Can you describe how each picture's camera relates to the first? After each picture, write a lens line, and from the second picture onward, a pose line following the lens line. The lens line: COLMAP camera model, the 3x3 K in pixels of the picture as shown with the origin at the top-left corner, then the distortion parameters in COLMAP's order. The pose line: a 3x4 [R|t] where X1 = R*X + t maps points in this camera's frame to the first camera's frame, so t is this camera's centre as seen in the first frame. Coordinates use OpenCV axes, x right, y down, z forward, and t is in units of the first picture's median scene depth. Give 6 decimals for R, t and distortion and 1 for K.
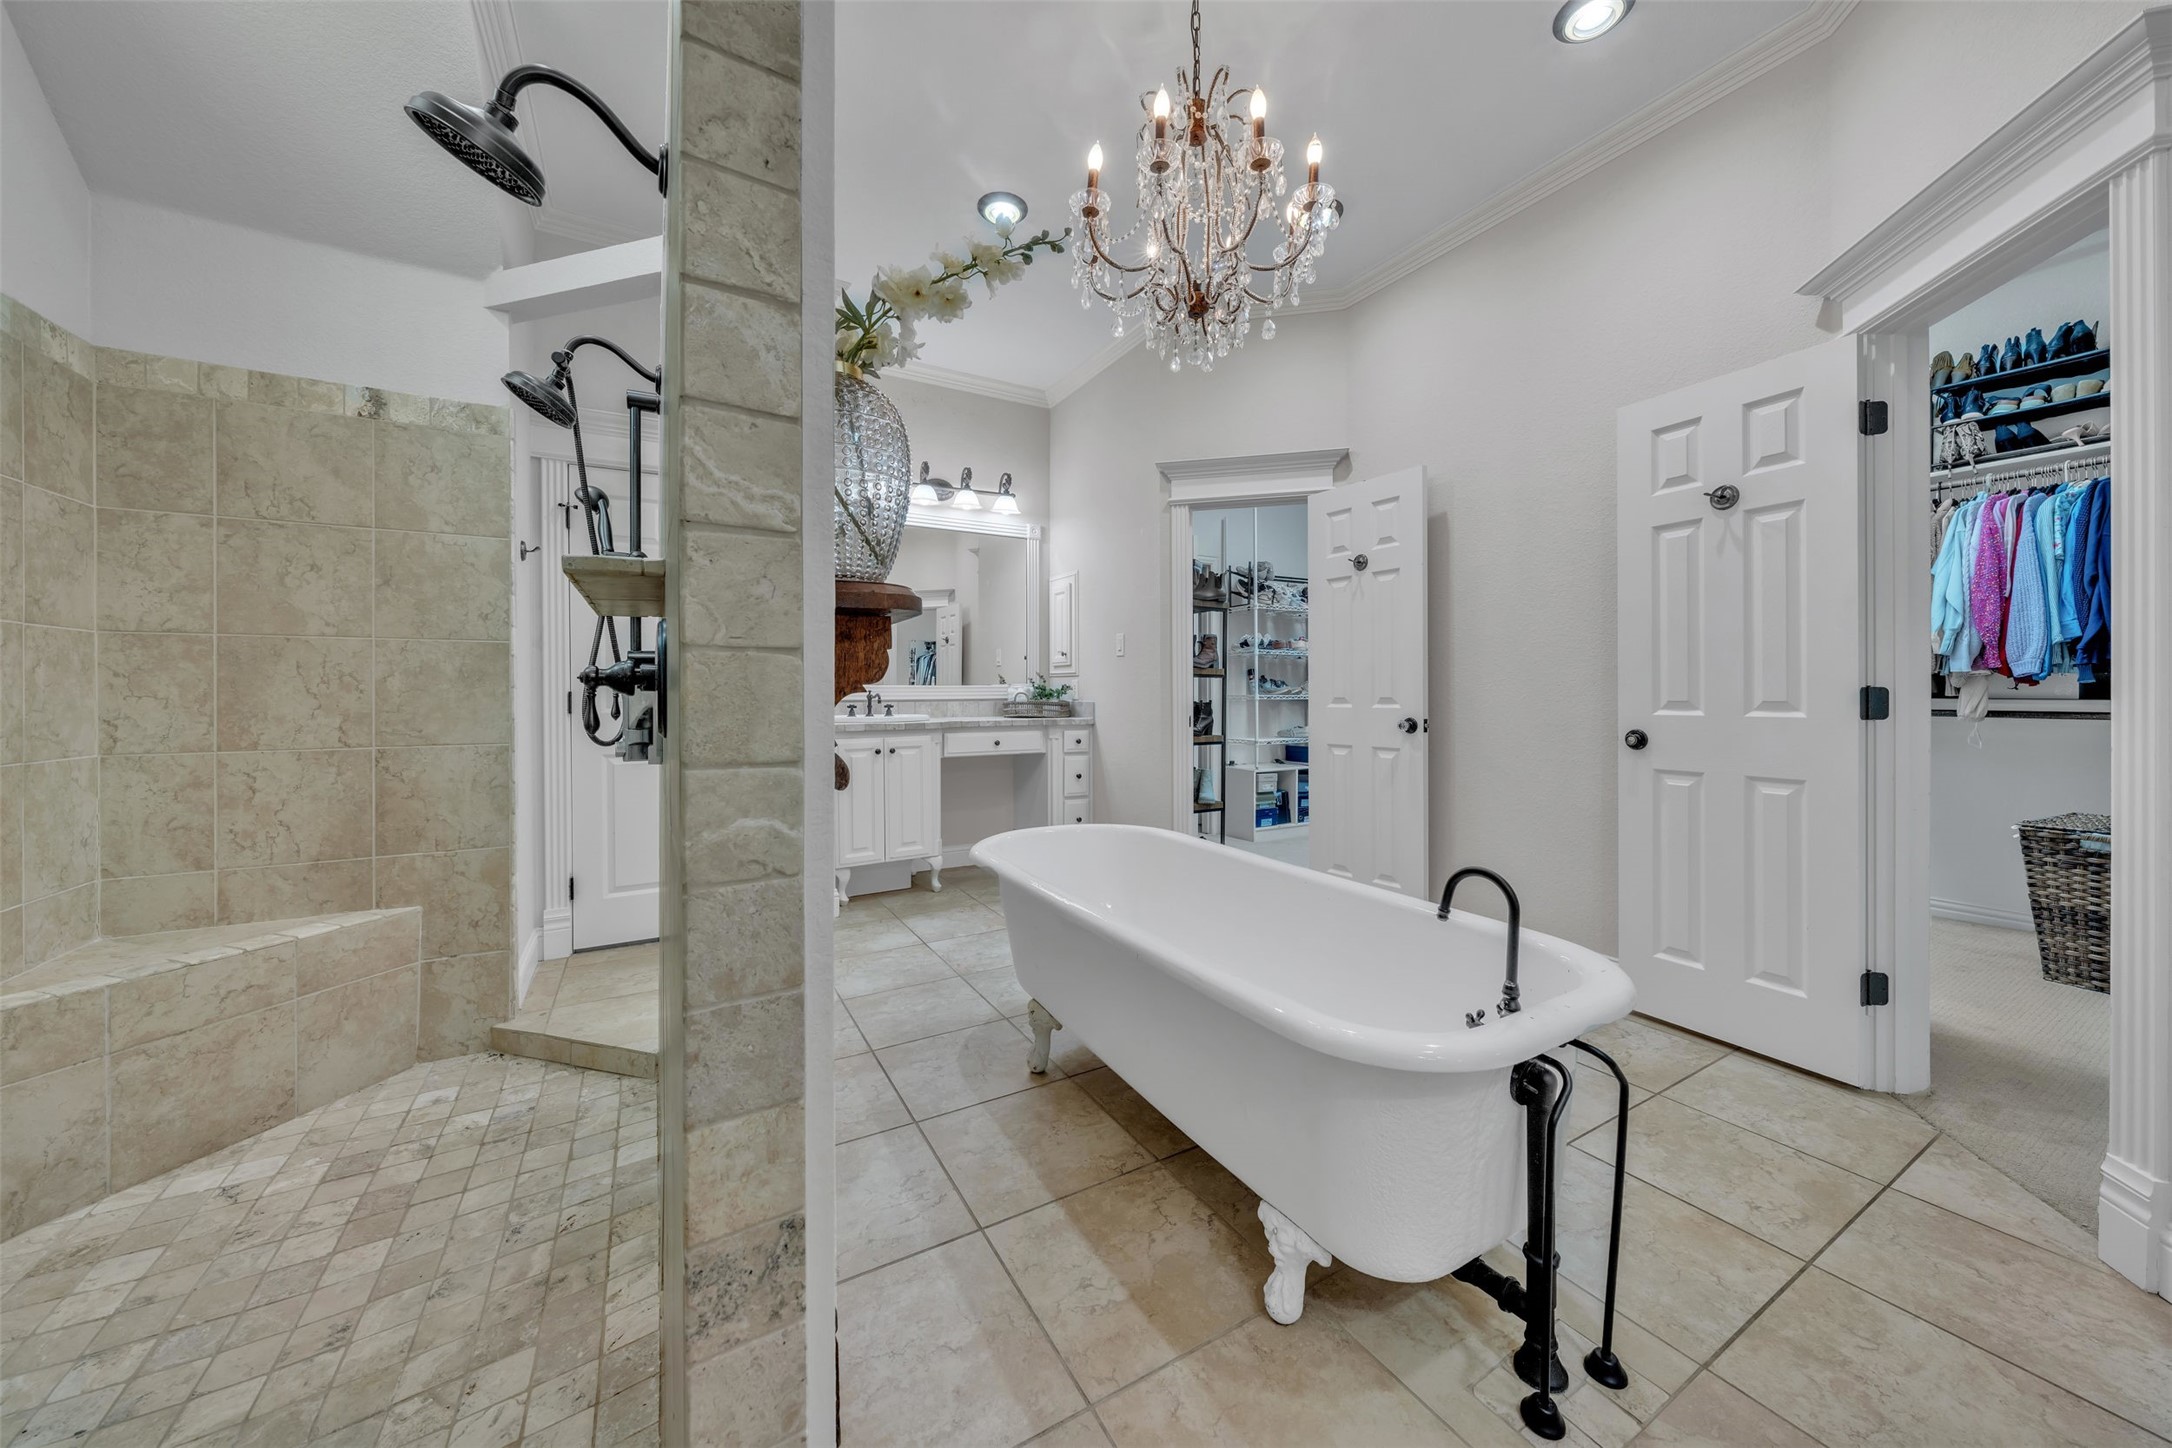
lens RADIAL K [[751.8, 0, 1086.1], [0, 751.8, 694.3], [0, 0, 1]] dist [-0.005703, 0.000701]
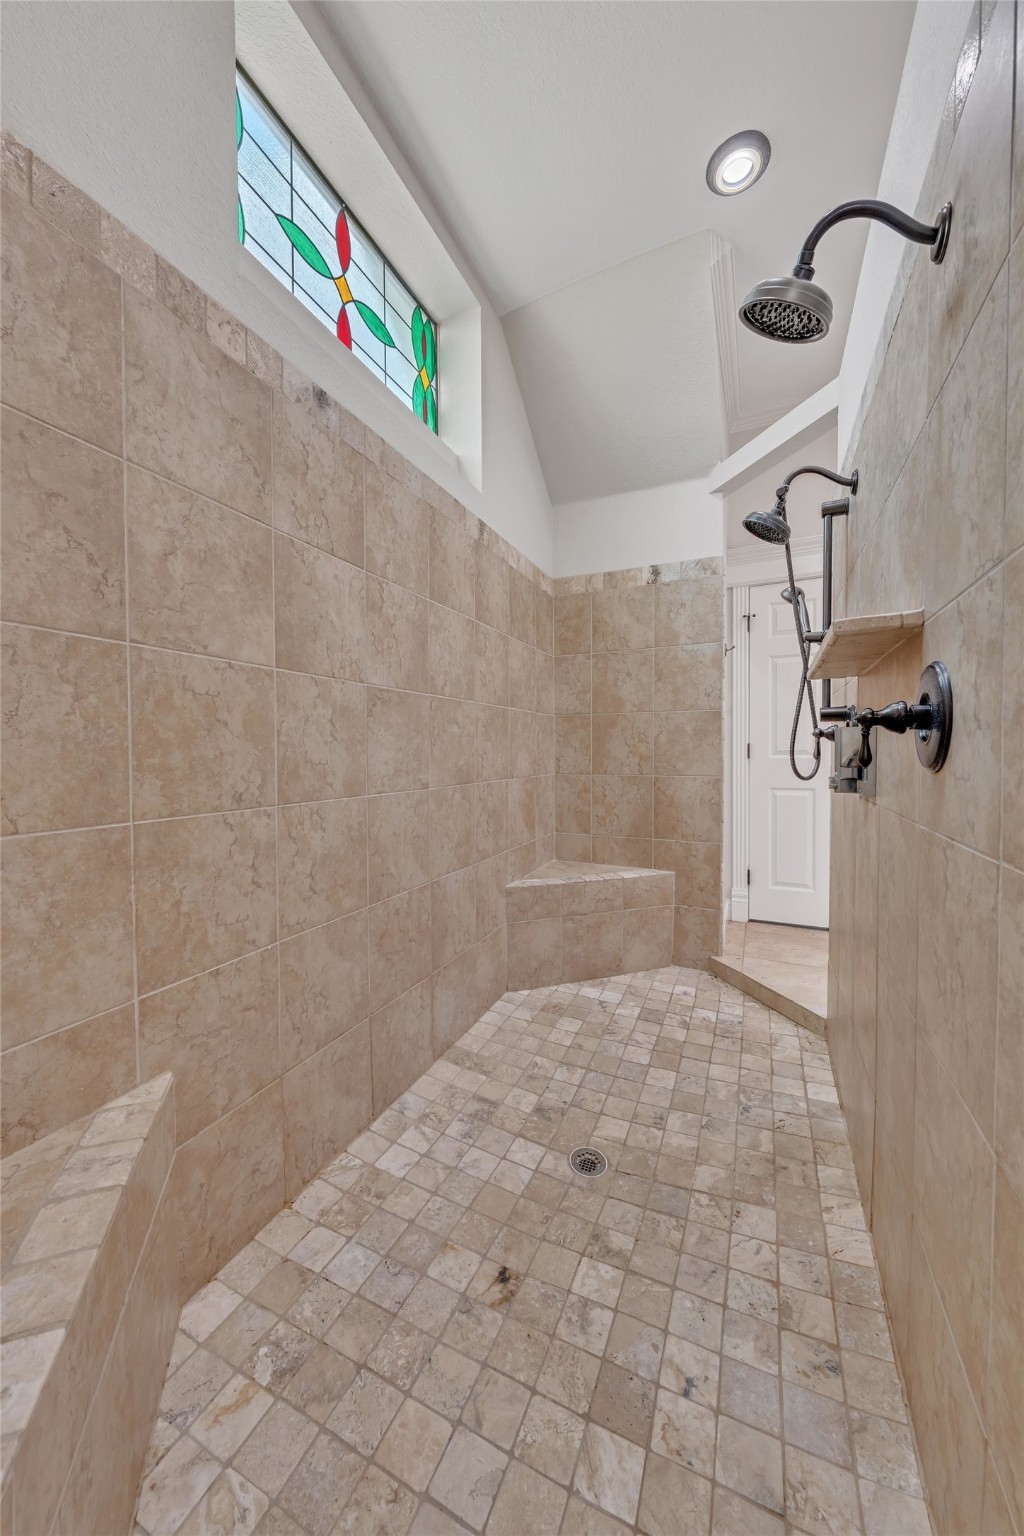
lens RADIAL K [[531.7, 0, 505.7], [0, 531.7, 764.1], [0, 0, 1]] dist [-0.005703, 0.000701]
pose [[0.562038, 0.020661, -0.826853, -0.143845], [0.002295, 0.999645, 0.026538, 0.012796], [0.827108, -0.016812, 0.561792, 0.033608]]
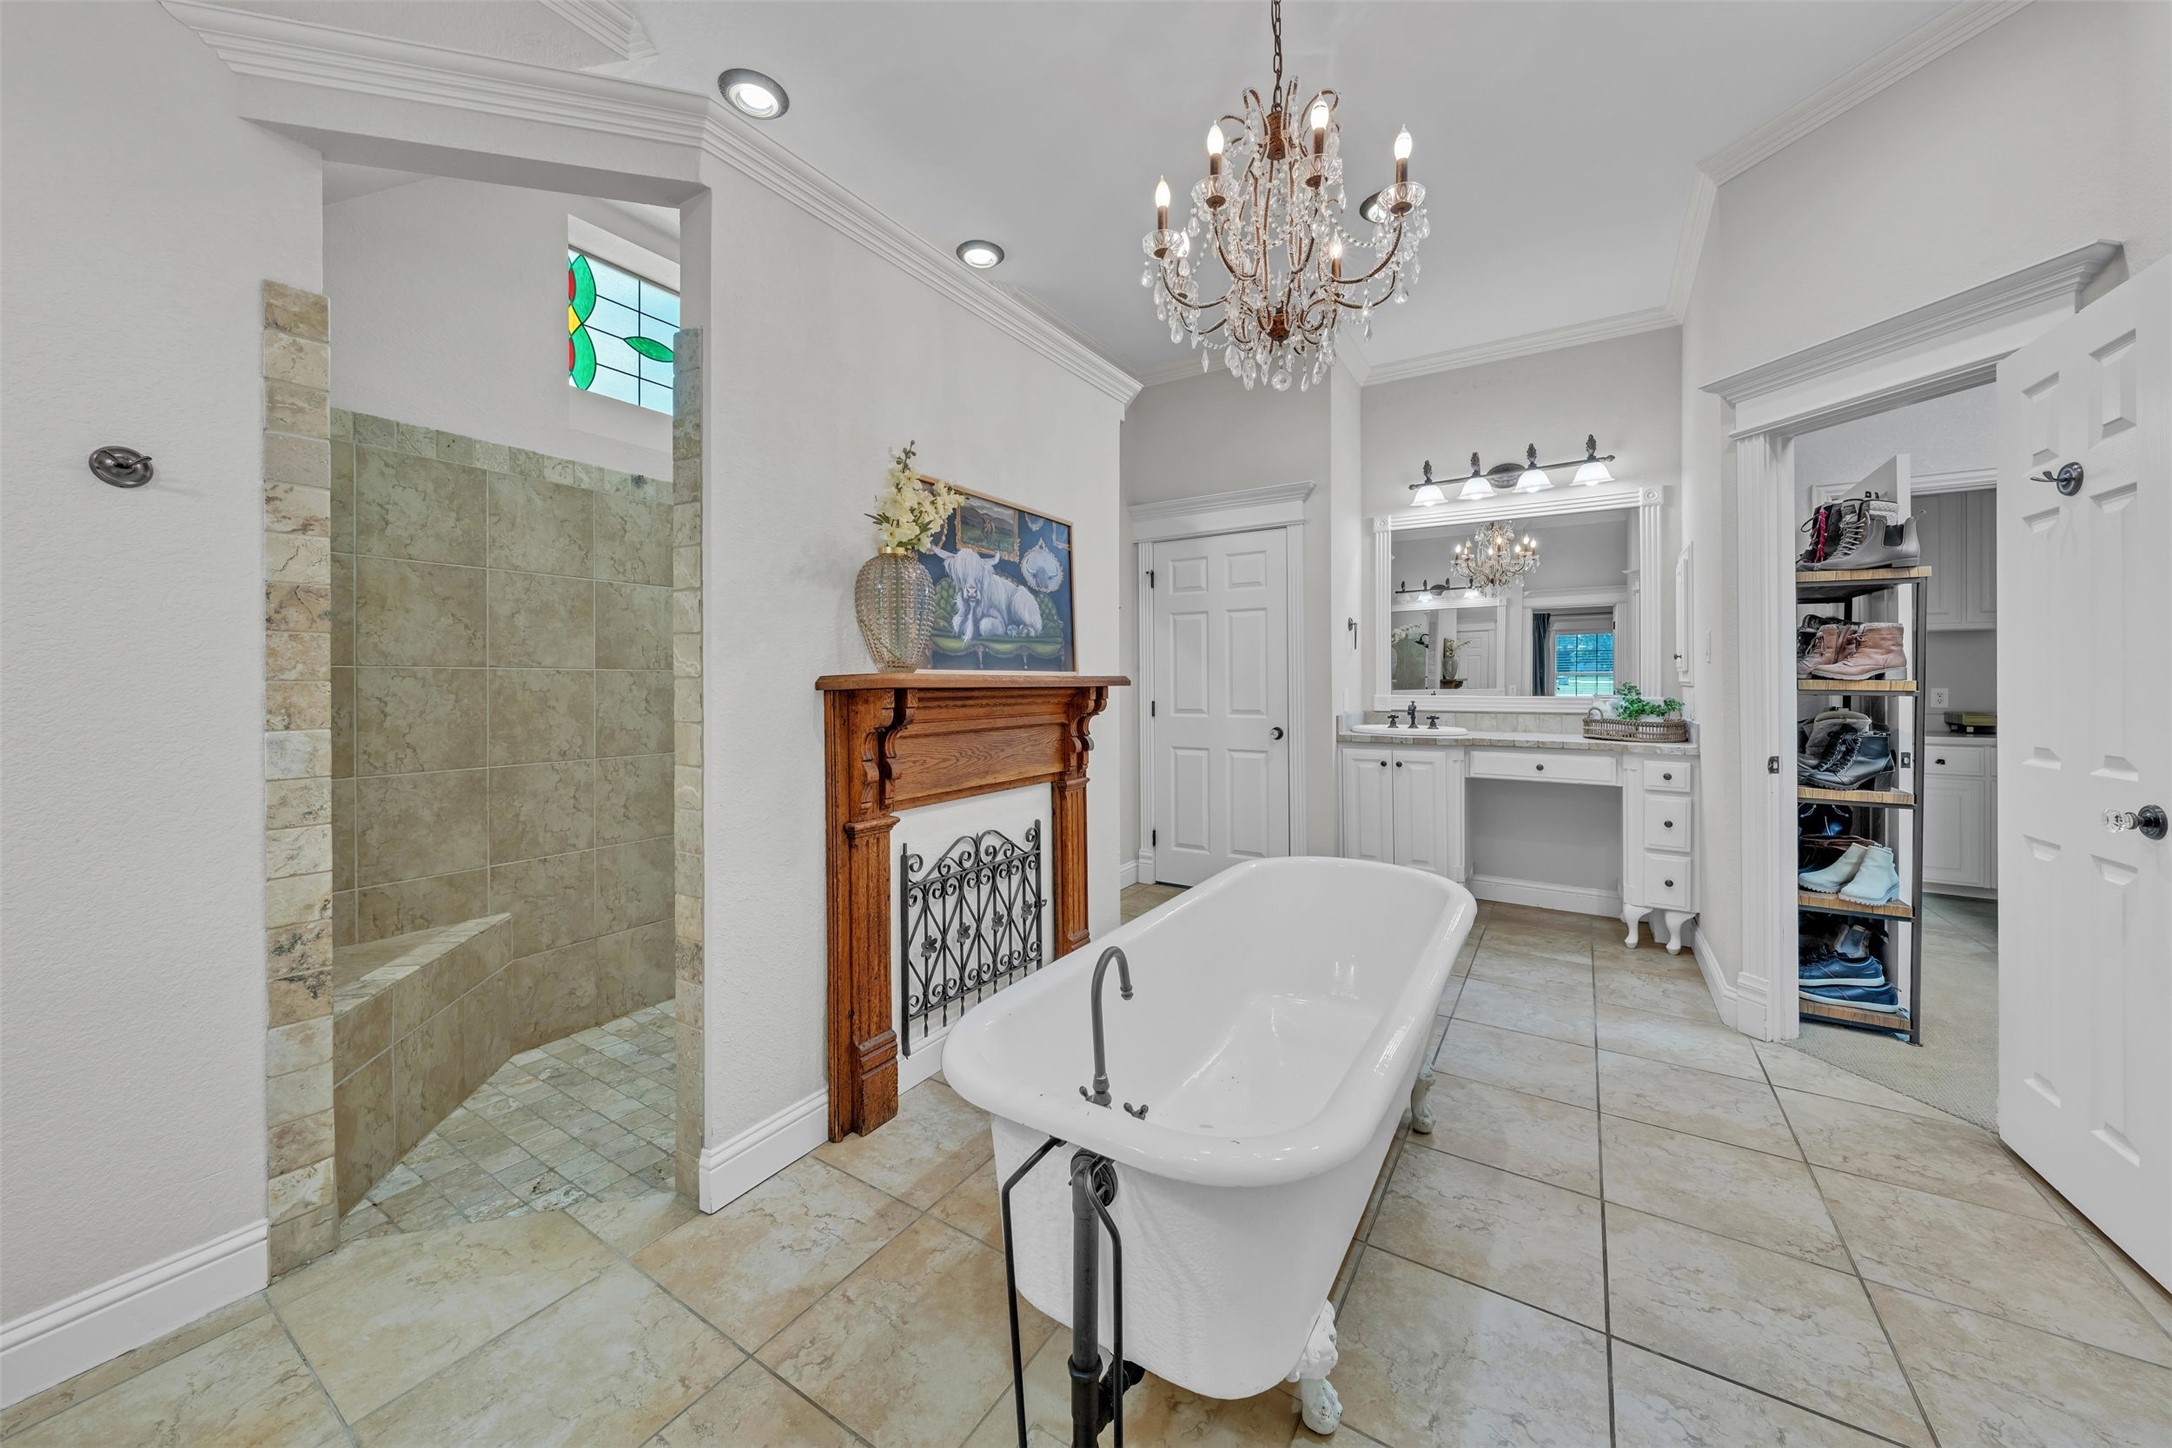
lens RADIAL K [[751.8, 0, 1079.0], [0, 751.8, 683.7], [0, 0, 1]] dist [-0.005703, 0.000701]
pose [[0.459032, 0.005921, -0.888400, 0.871852], [-0.001916, 0.999982, 0.005675, -0.073812], [0.888418, -0.000903, 0.459035, 0.340649]]
